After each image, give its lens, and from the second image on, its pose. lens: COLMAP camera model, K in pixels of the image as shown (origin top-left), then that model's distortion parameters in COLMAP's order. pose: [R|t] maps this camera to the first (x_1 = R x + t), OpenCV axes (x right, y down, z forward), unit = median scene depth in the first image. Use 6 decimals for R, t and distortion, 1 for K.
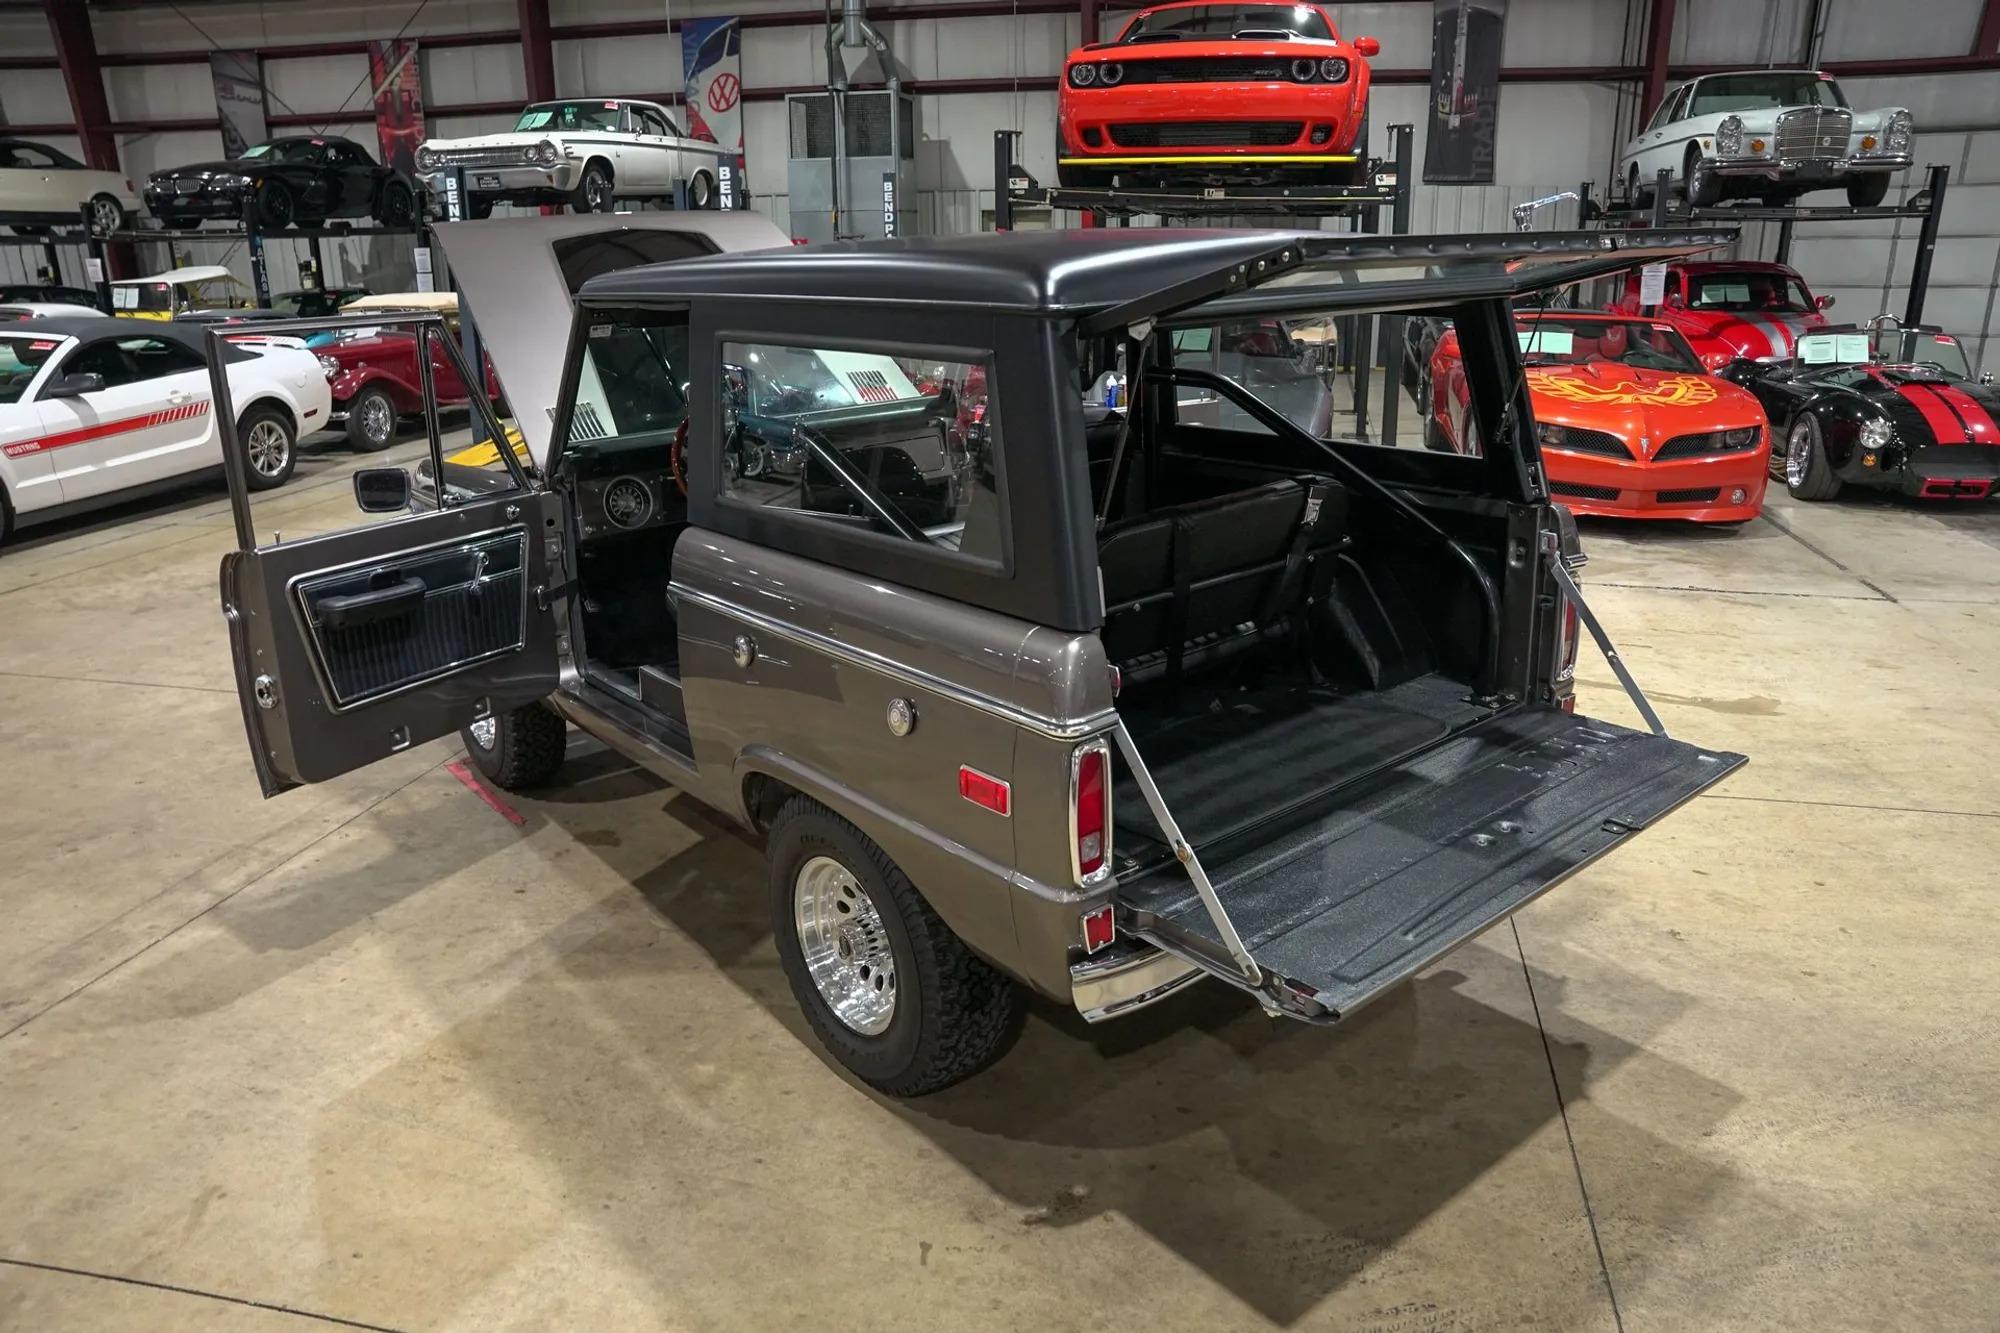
lens RADIAL K [[1370.6, 0, 1002.9], [0, 1370.6, 669.5], [0, 0, 1]] dist [-0.130358, 0.101641]
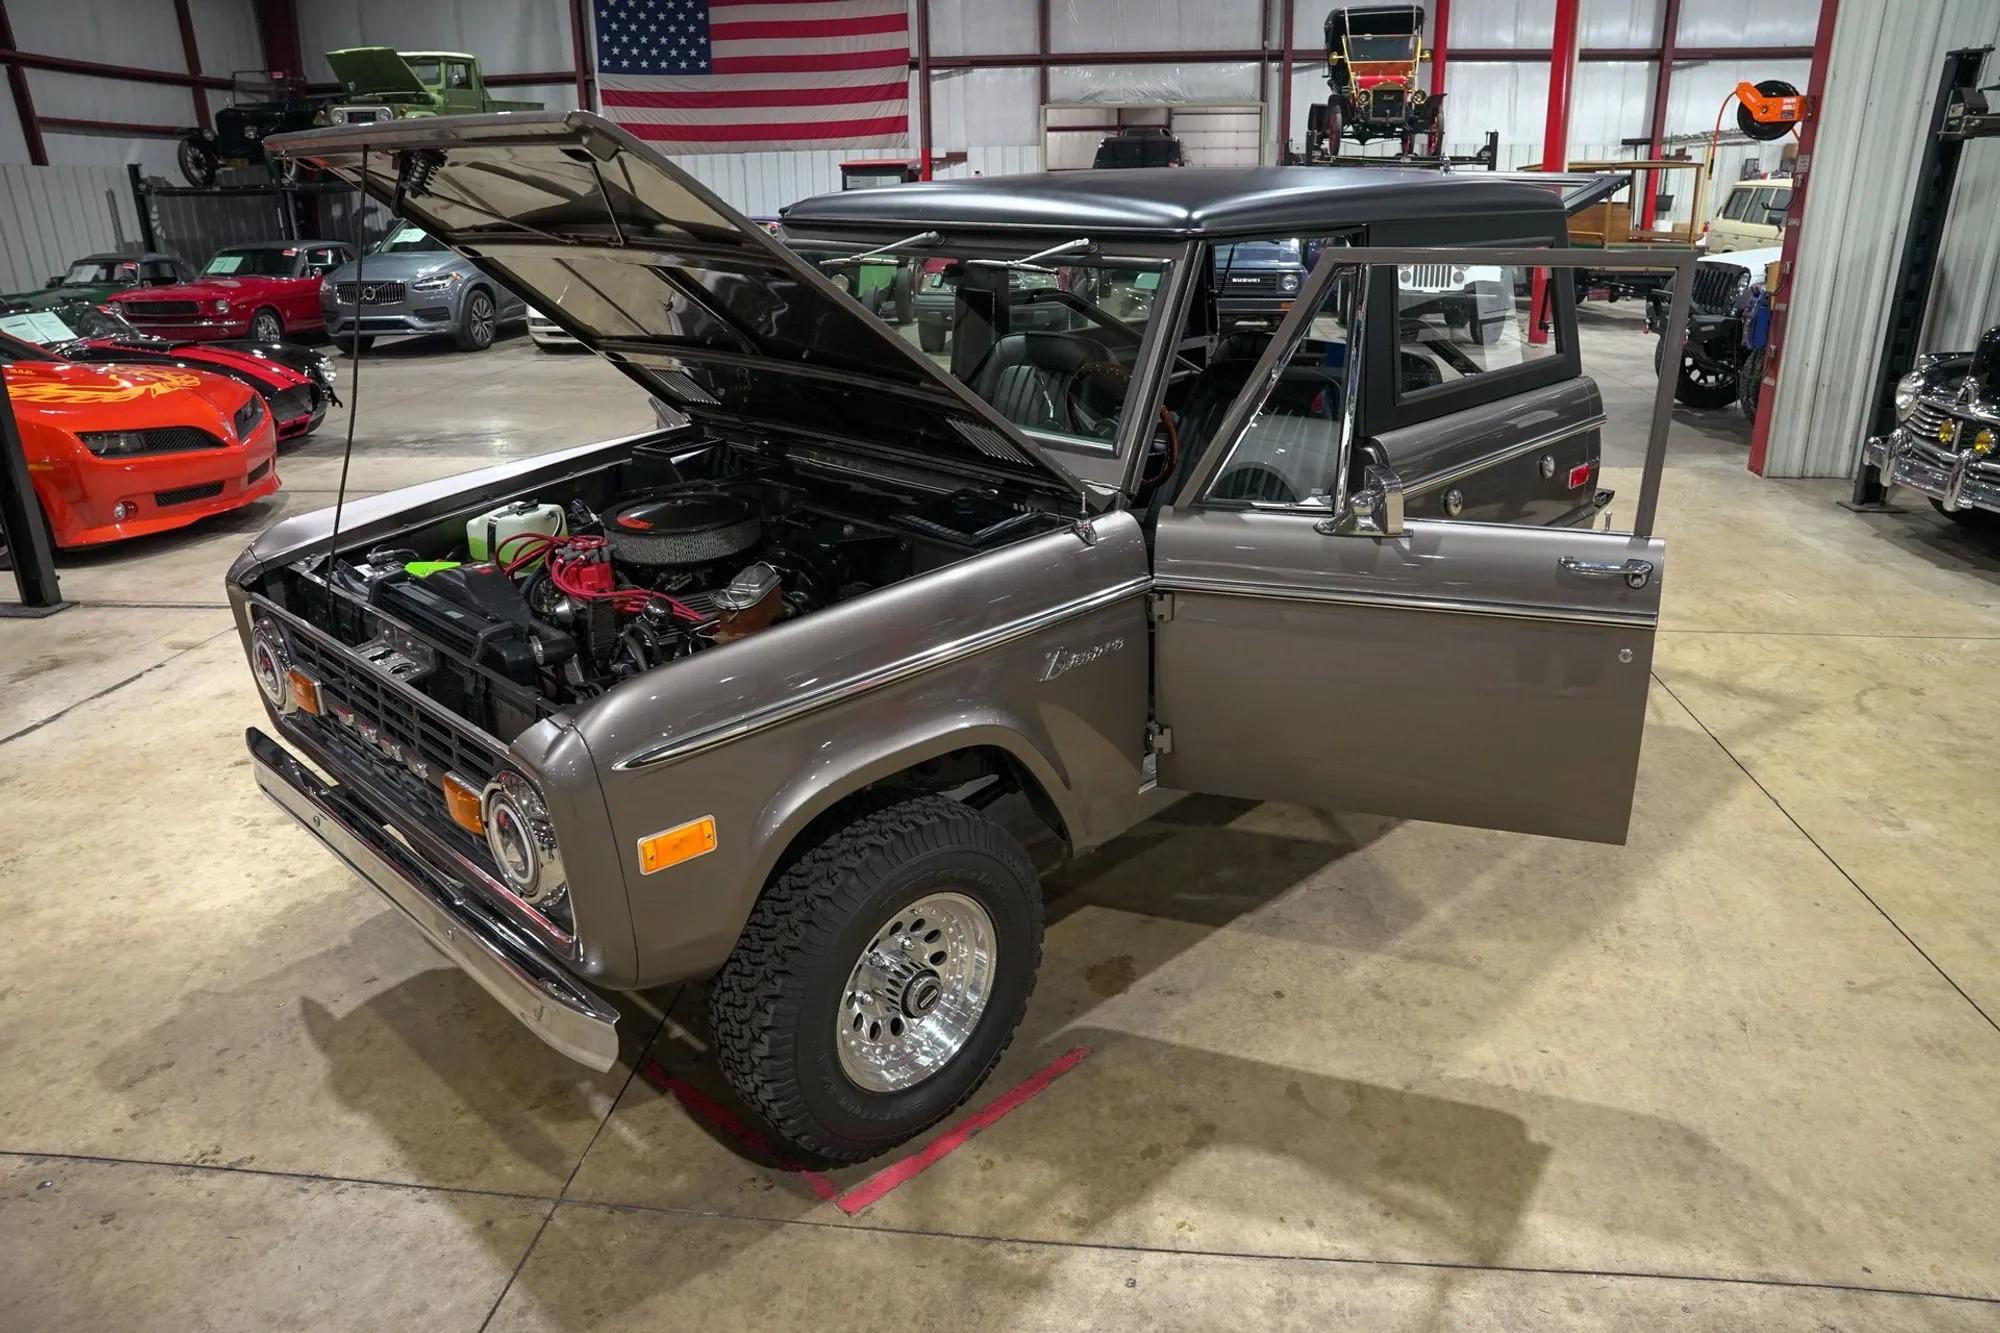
lens RADIAL K [[1370.6, 0, 1009.1], [0, 1370.6, 671.6], [0, 0, 1]] dist [-0.130358, 0.101641]
pose [[-0.107331, -0.324546, 0.939761, -0.277741], [0.319626, 0.883780, 0.341718, -0.087488], [-0.941445, 0.337049, 0.008876, 0.292102]]
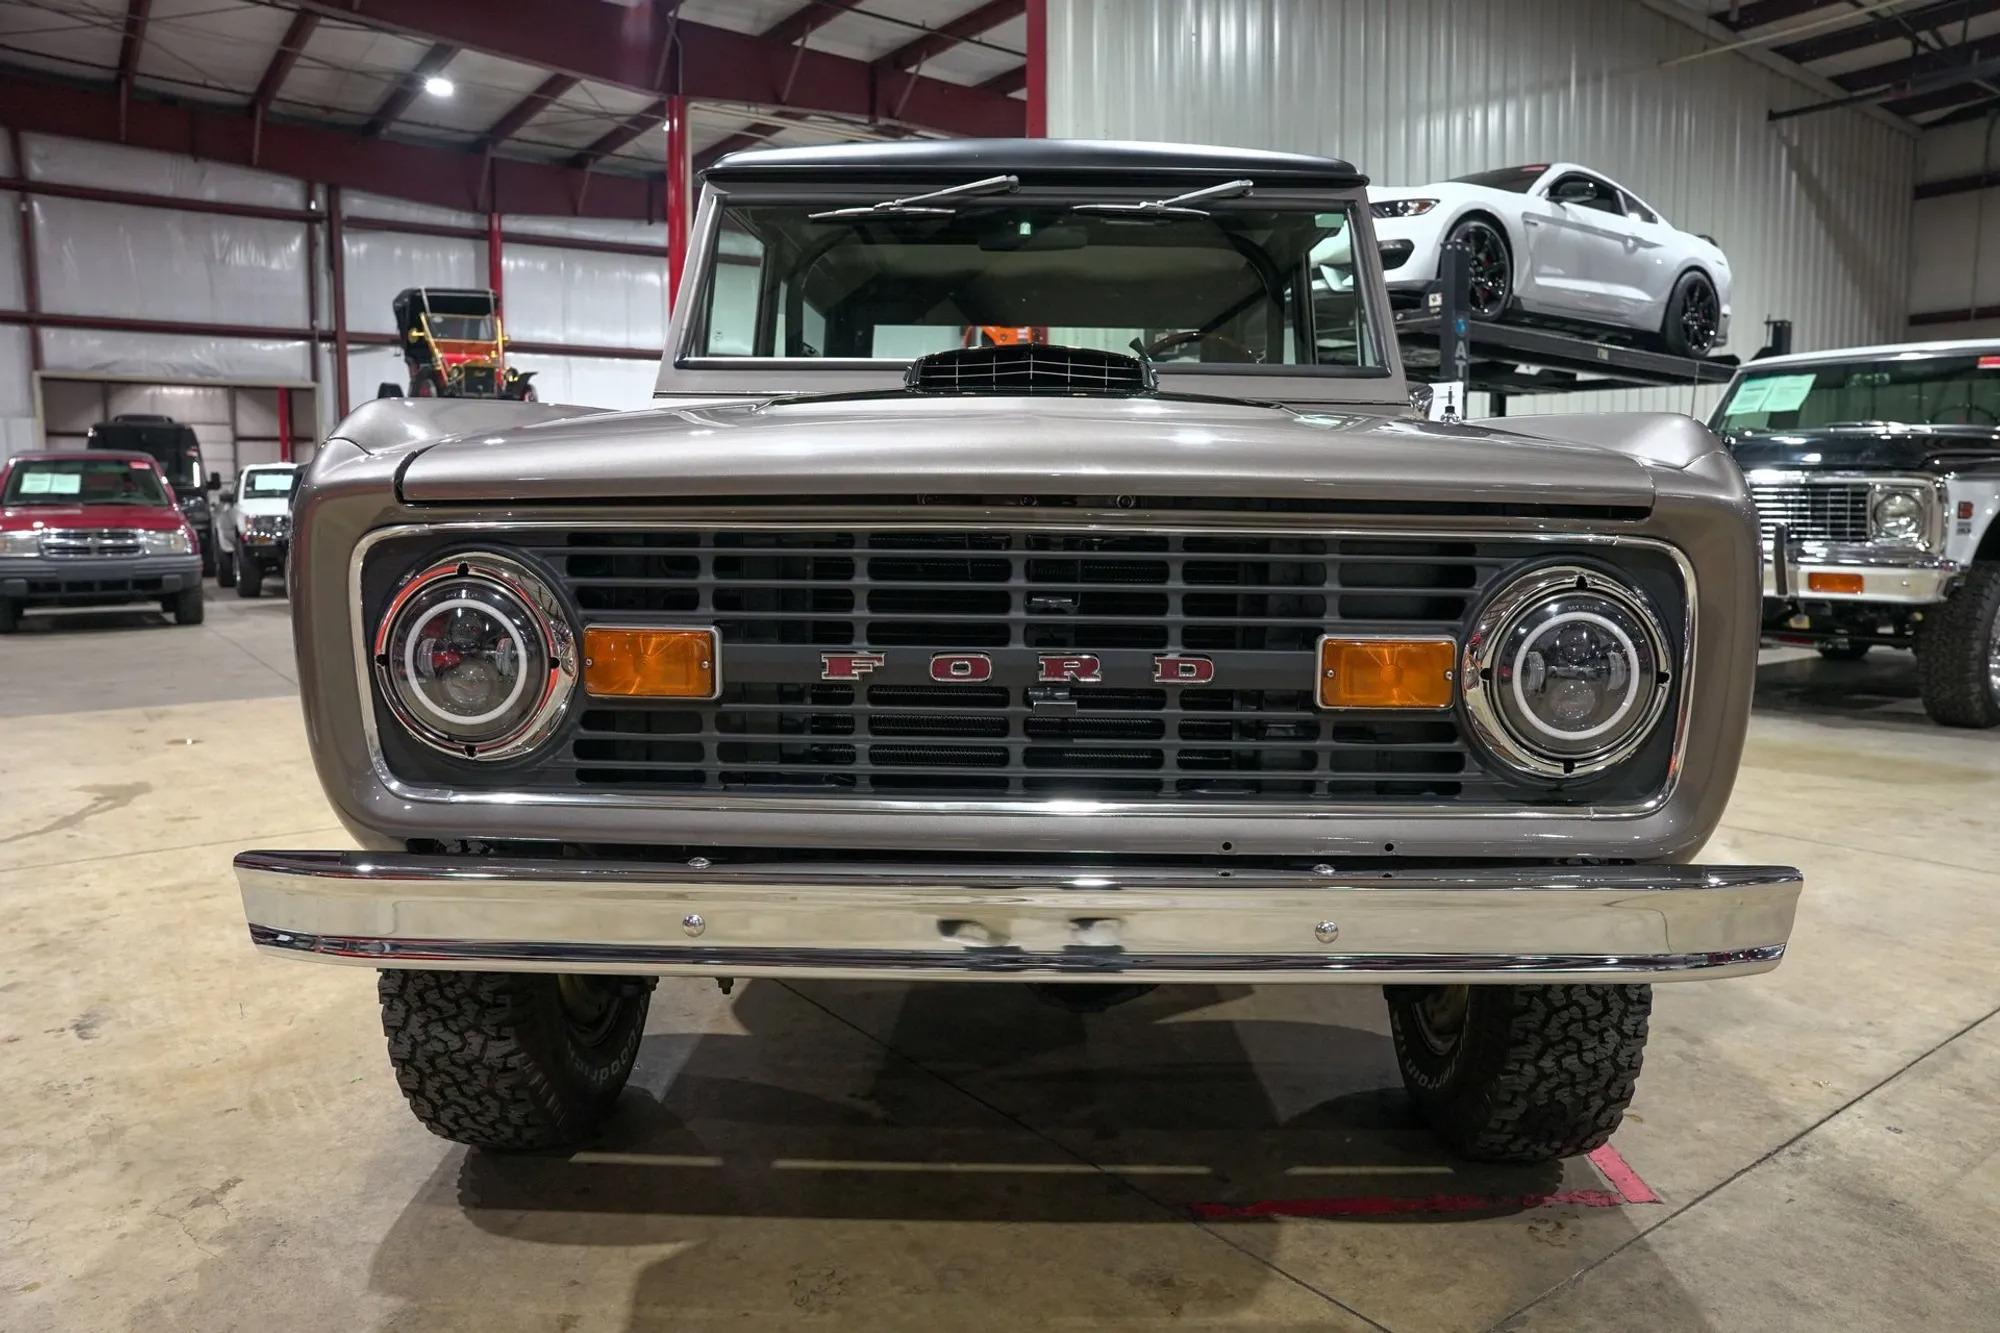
lens RADIAL K [[1370.6, 0, 1004.9], [0, 1370.6, 678.5], [0, 0, 1]] dist [-0.130358, 0.101641]
pose [[-0.755504, -0.063482, 0.652061, -0.171477], [0.213822, 0.916900, 0.337009, -0.078731], [-0.619268, 0.394037, -0.679148, 0.441198]]
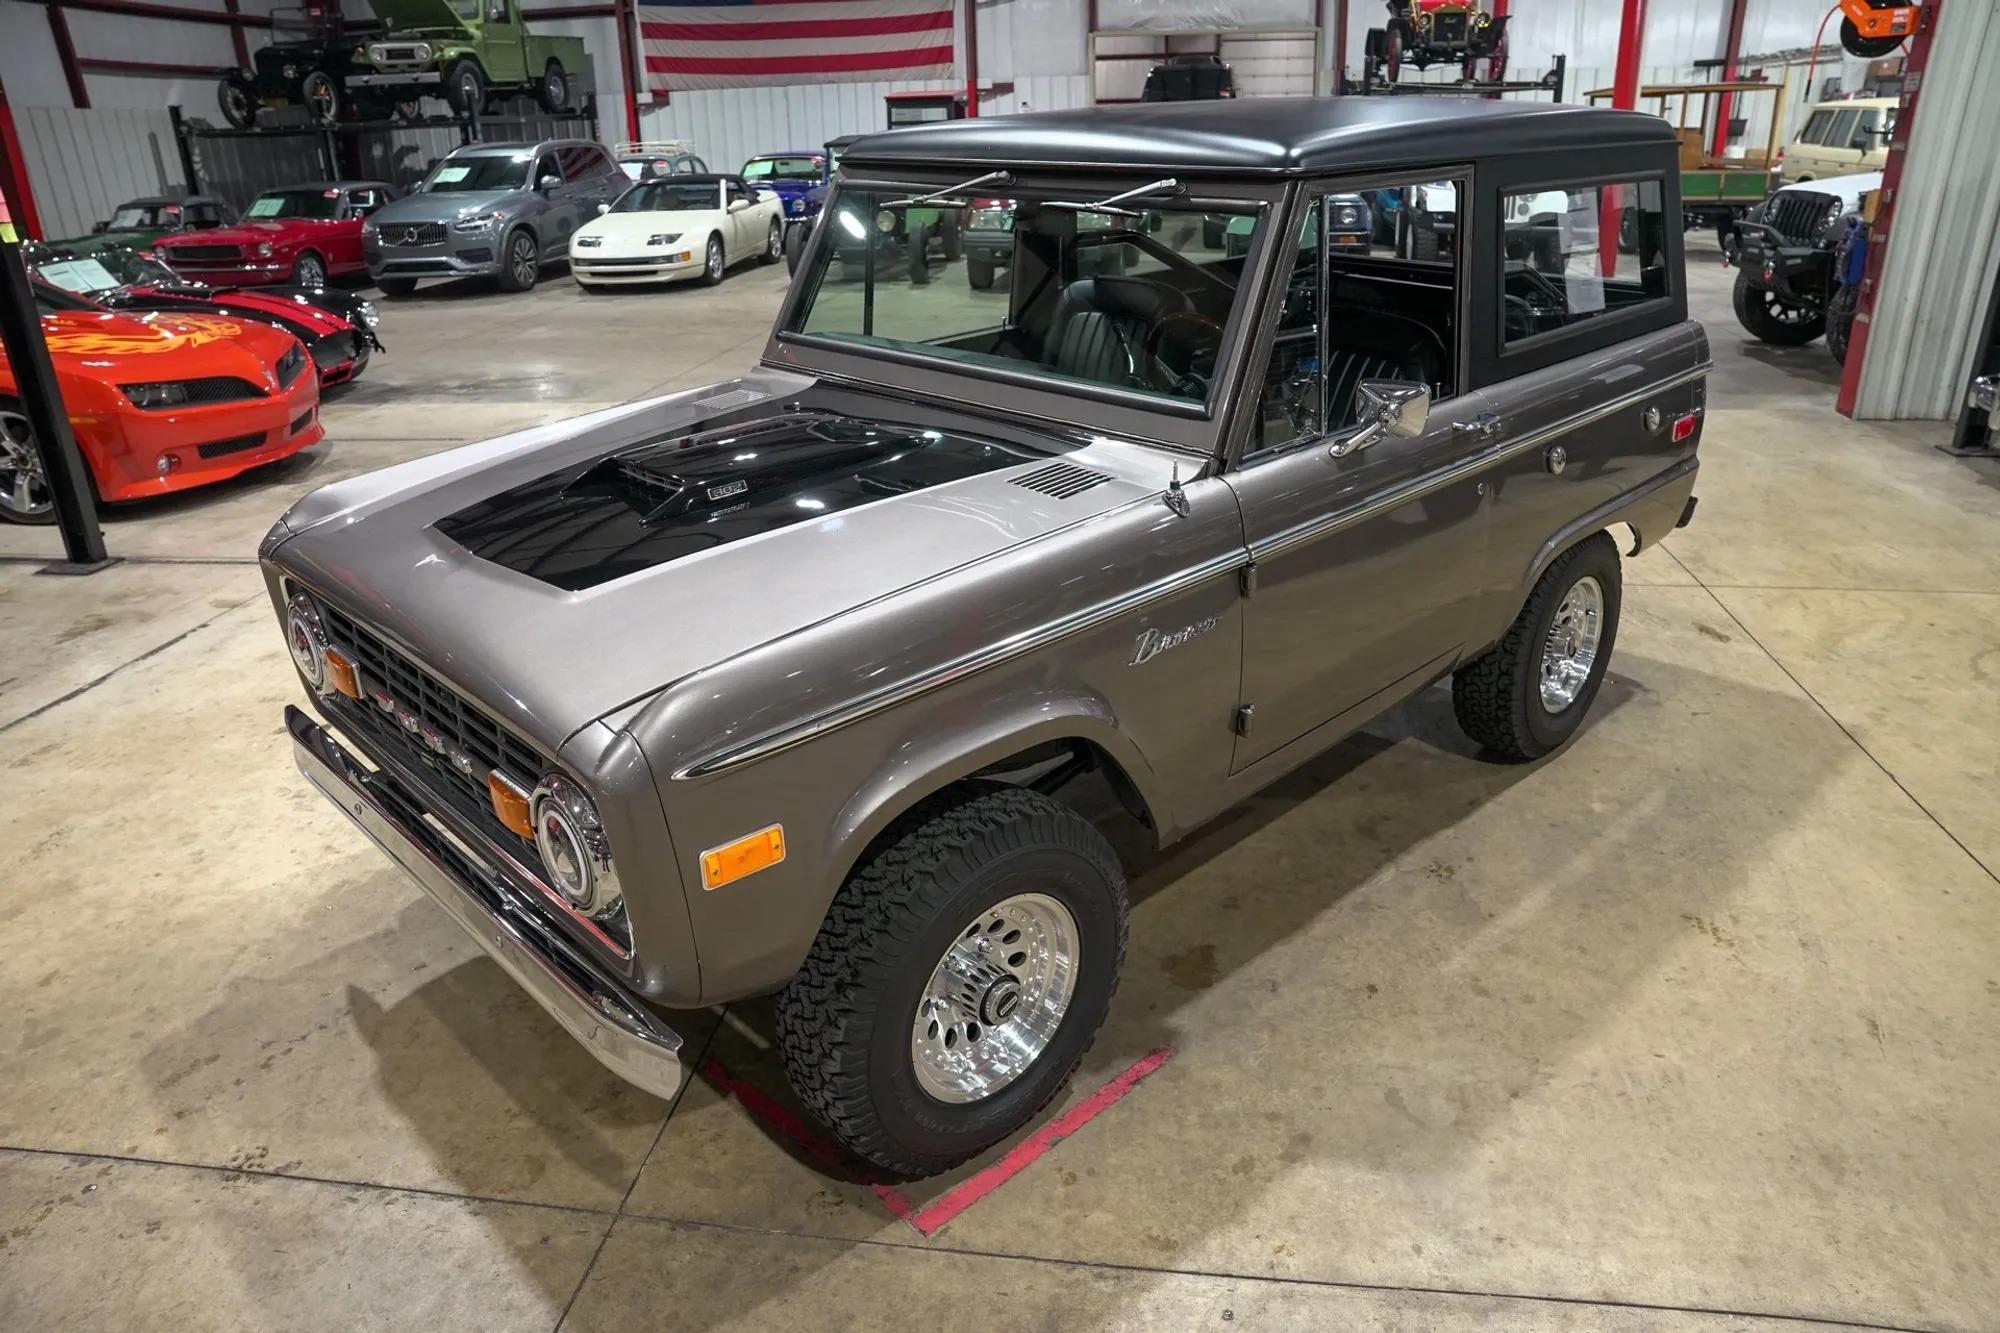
lens RADIAL K [[1370.6, 0, 1008.4], [0, 1370.6, 672.5], [0, 0, 1]] dist [-0.130358, 0.101641]
pose [[-0.076756, -0.367980, 0.926660, -0.262703], [0.331666, 0.867050, 0.371781, -0.089366], [-0.940269, 0.335878, 0.055495, 0.295057]]
